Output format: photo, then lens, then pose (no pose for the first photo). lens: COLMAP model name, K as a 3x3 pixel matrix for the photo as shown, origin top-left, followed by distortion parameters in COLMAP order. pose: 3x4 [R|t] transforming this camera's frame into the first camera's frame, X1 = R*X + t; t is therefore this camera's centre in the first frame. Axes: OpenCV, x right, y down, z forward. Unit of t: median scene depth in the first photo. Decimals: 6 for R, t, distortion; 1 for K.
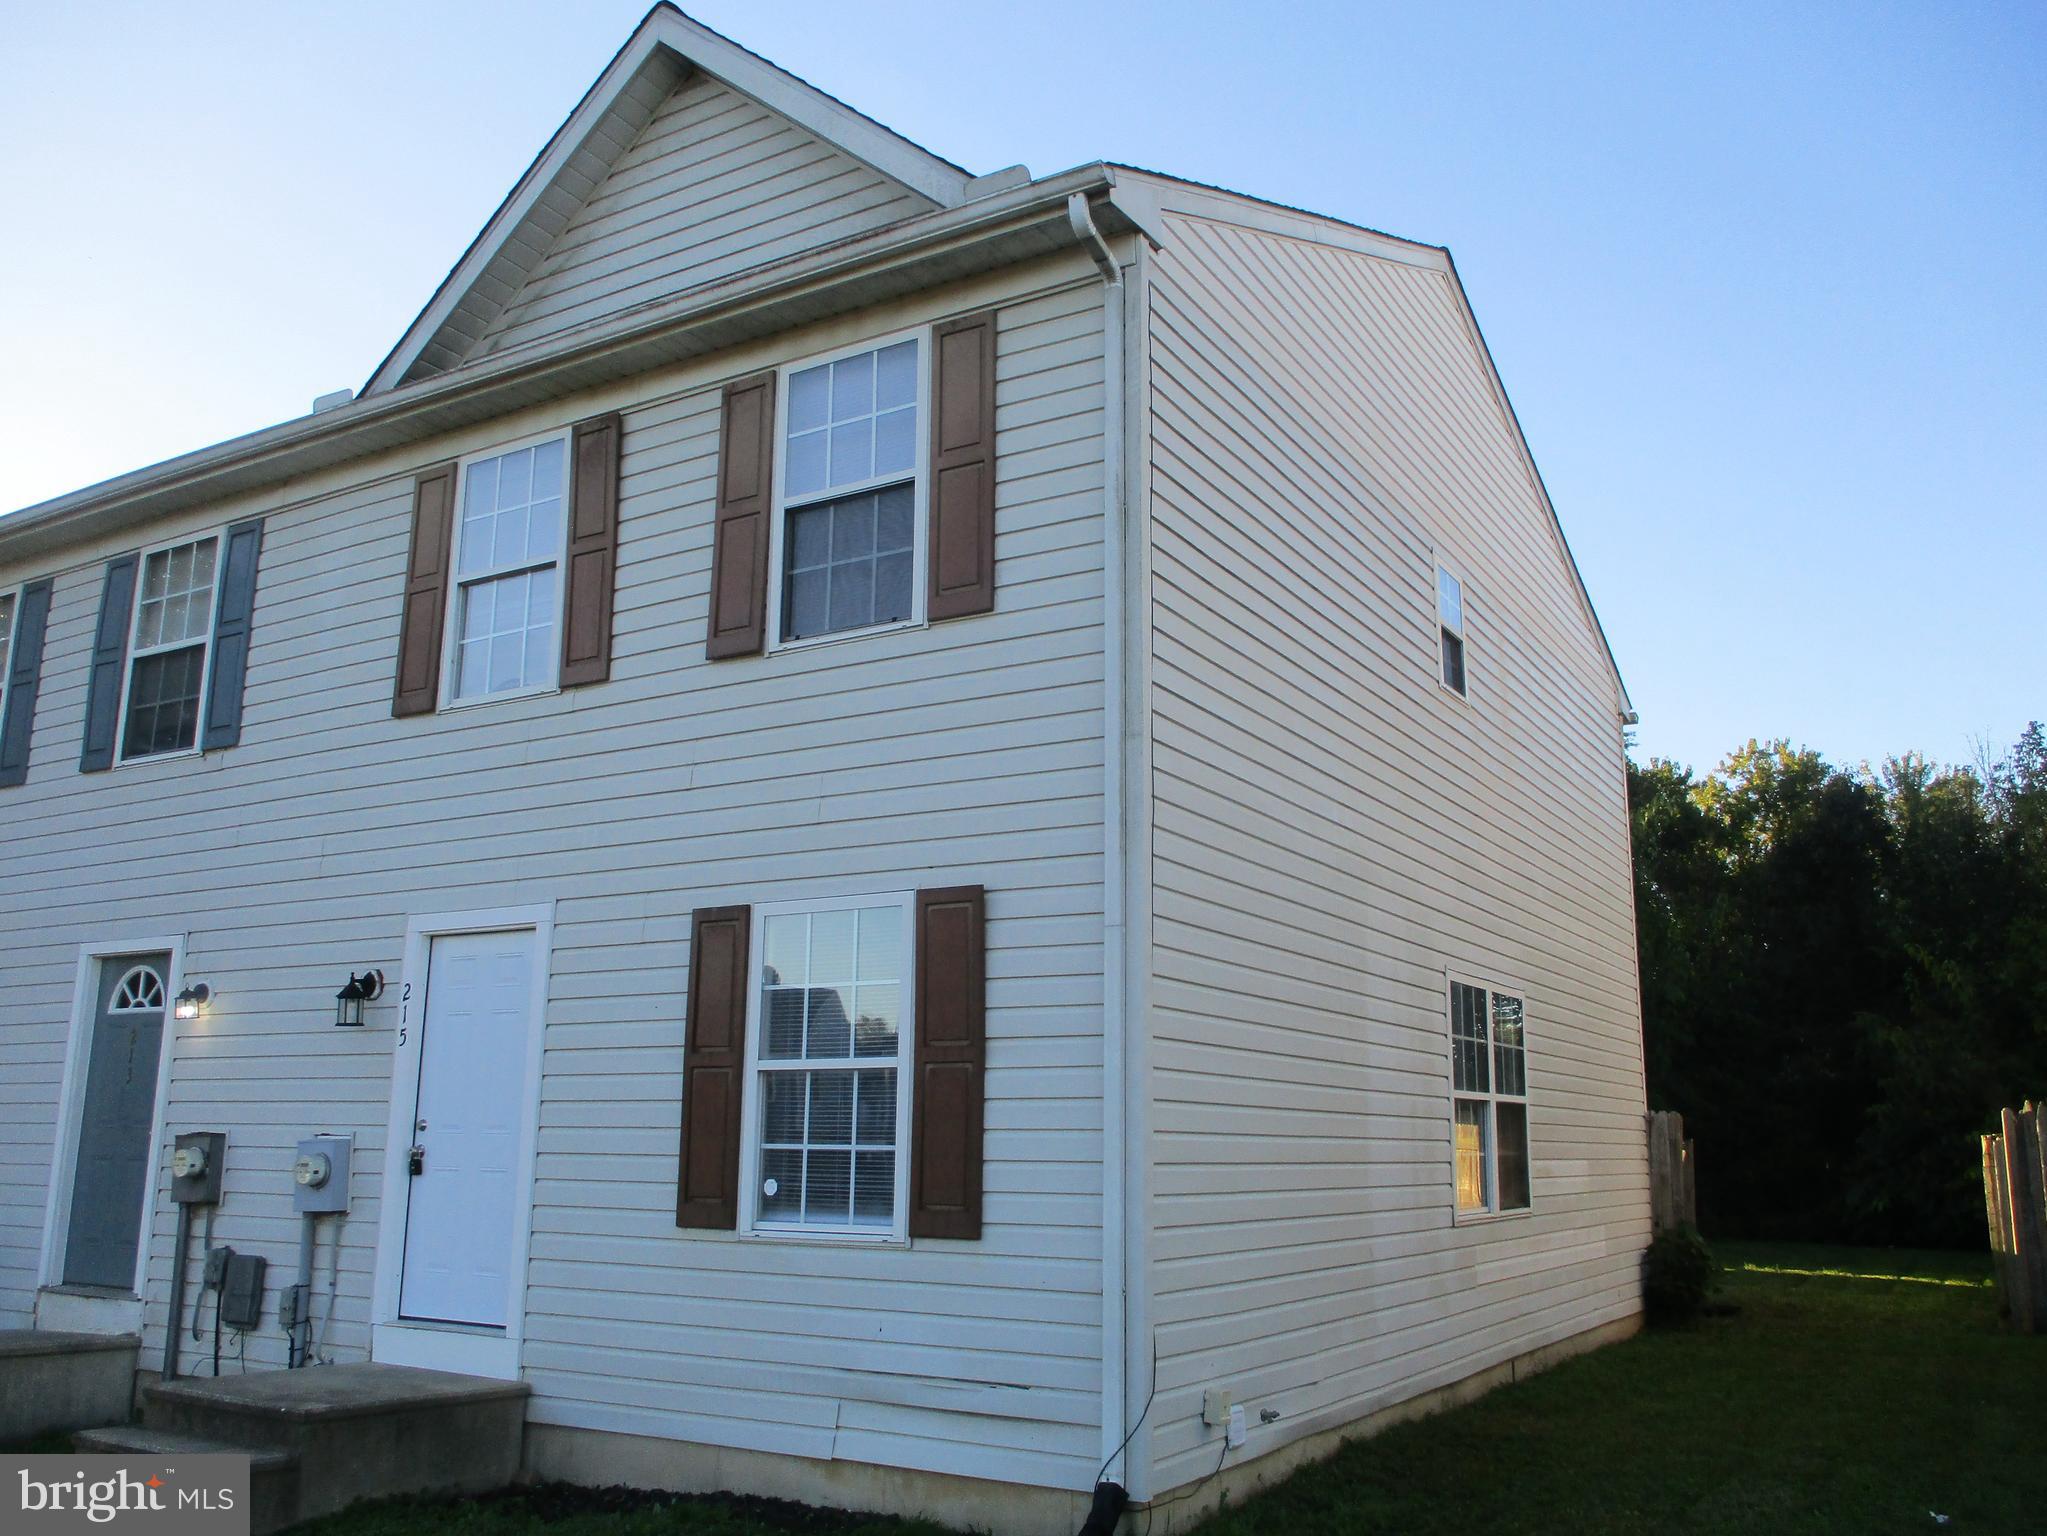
lens RADIAL K [[1690.6, 0, 1025.8], [0, 1690.6, 770.5], [0, 0, 1]] dist [-0.019813, 0.013696]
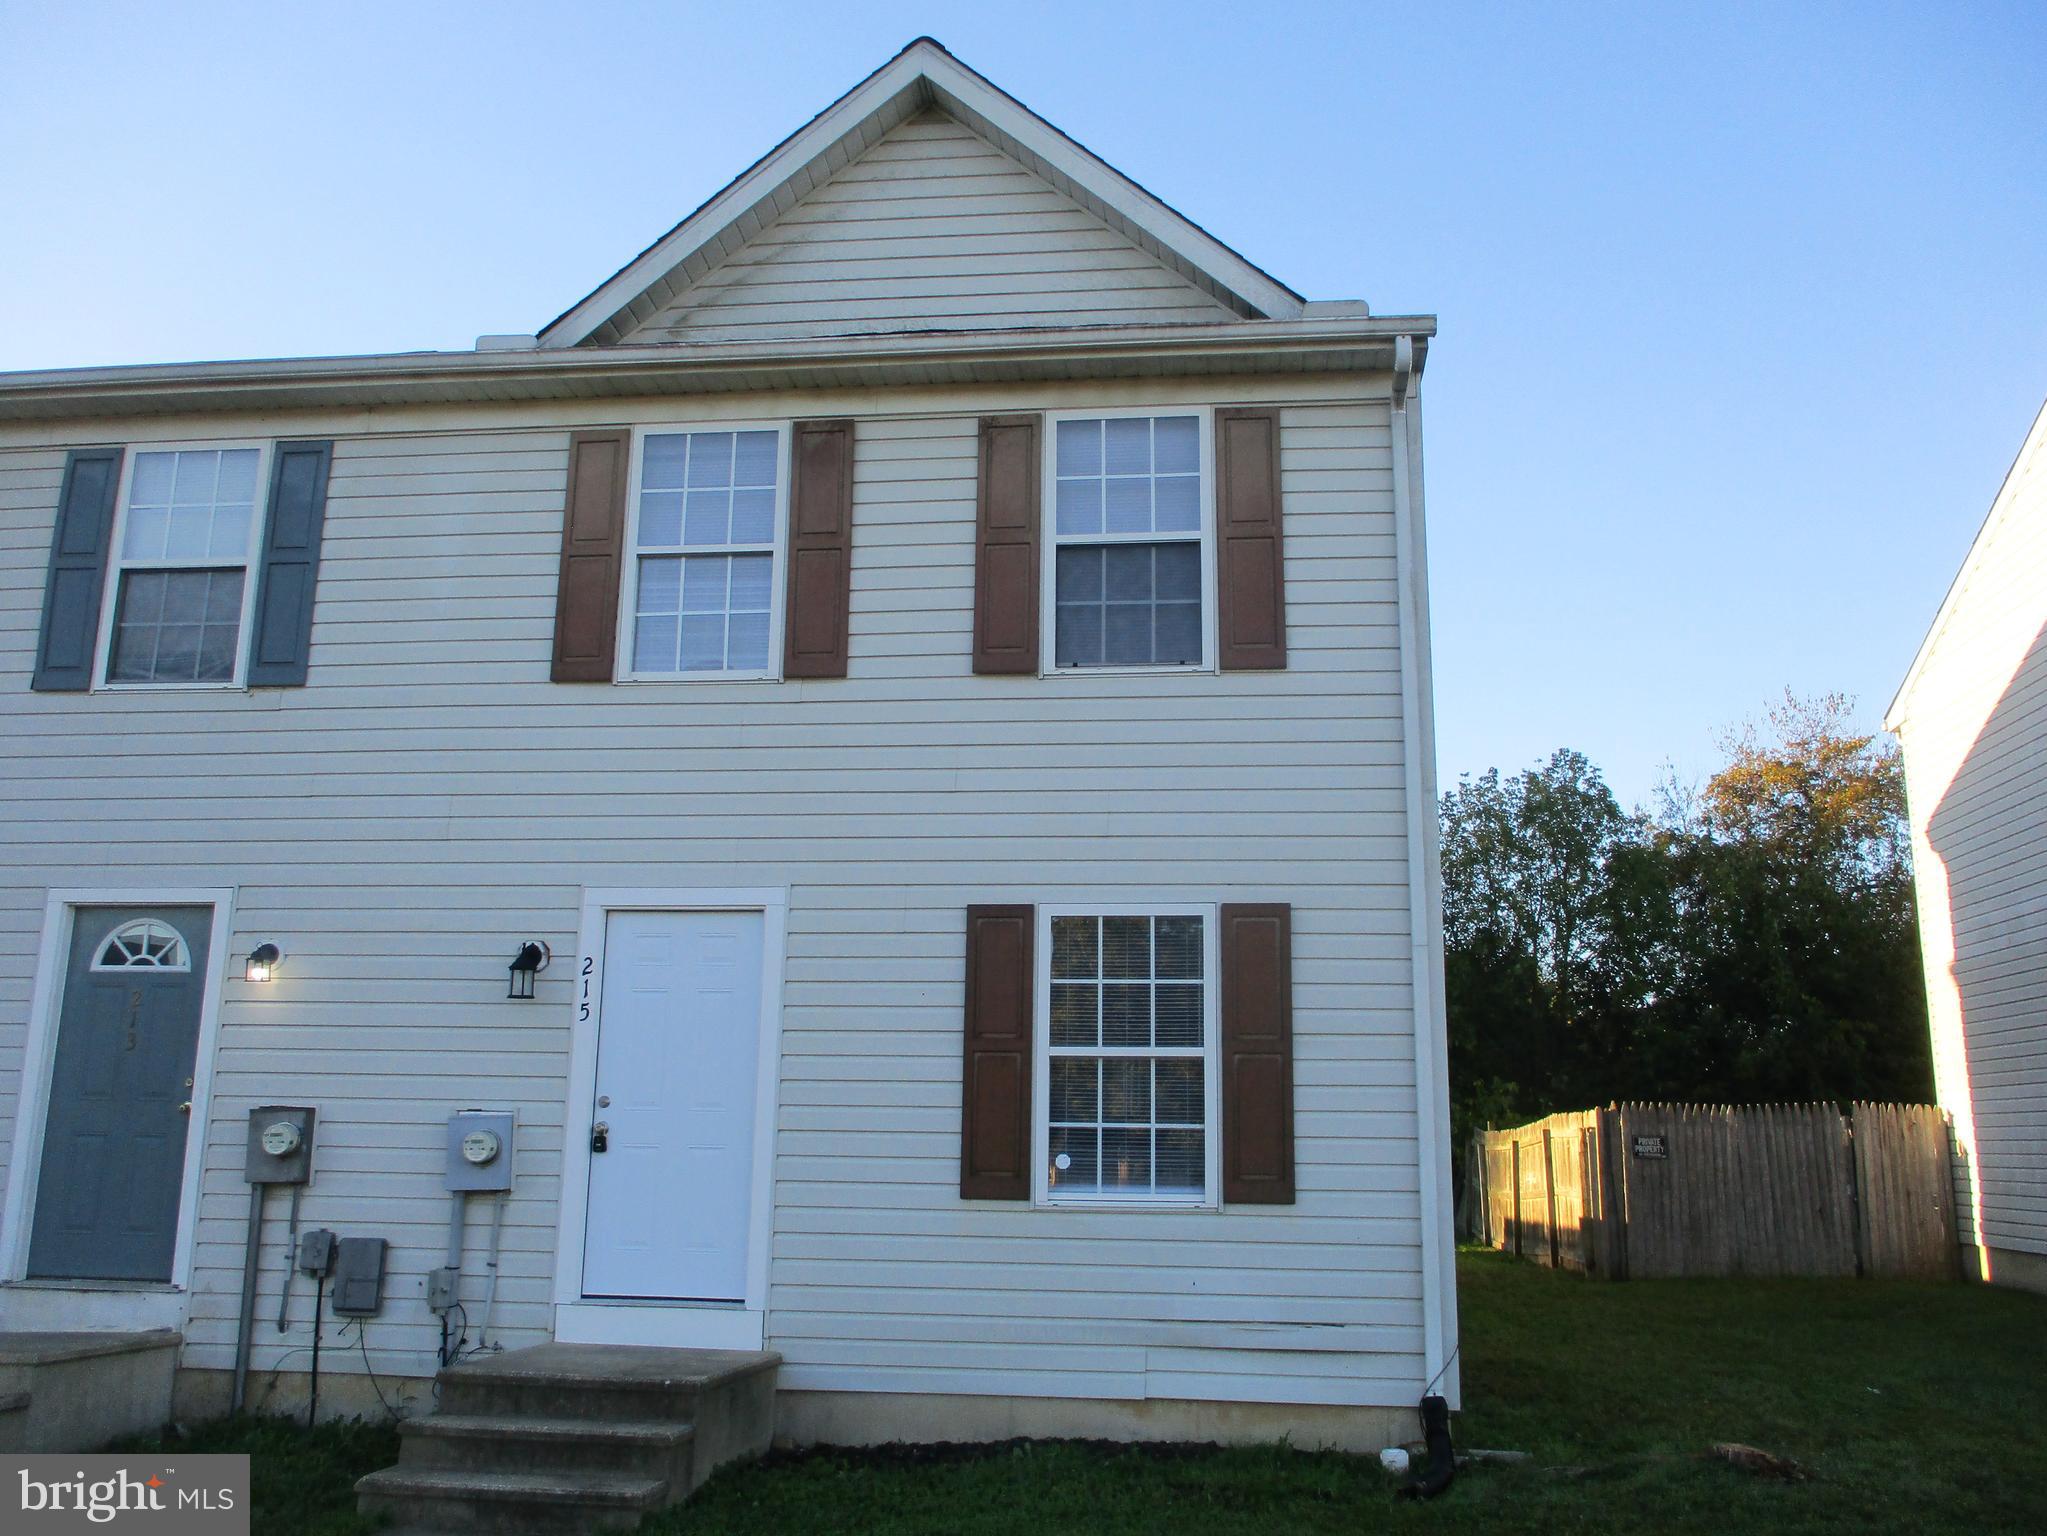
lens RADIAL K [[1690.6, 0, 1031.2], [0, 1690.6, 769.4], [0, 0, 1]] dist [-0.019813, 0.013696]
pose [[0.909650, 0.093548, 0.404706, -0.573409], [-0.095000, 0.995340, -0.016542, 0.009871], [-0.404367, -0.023399, 0.914297, 0.000427]]
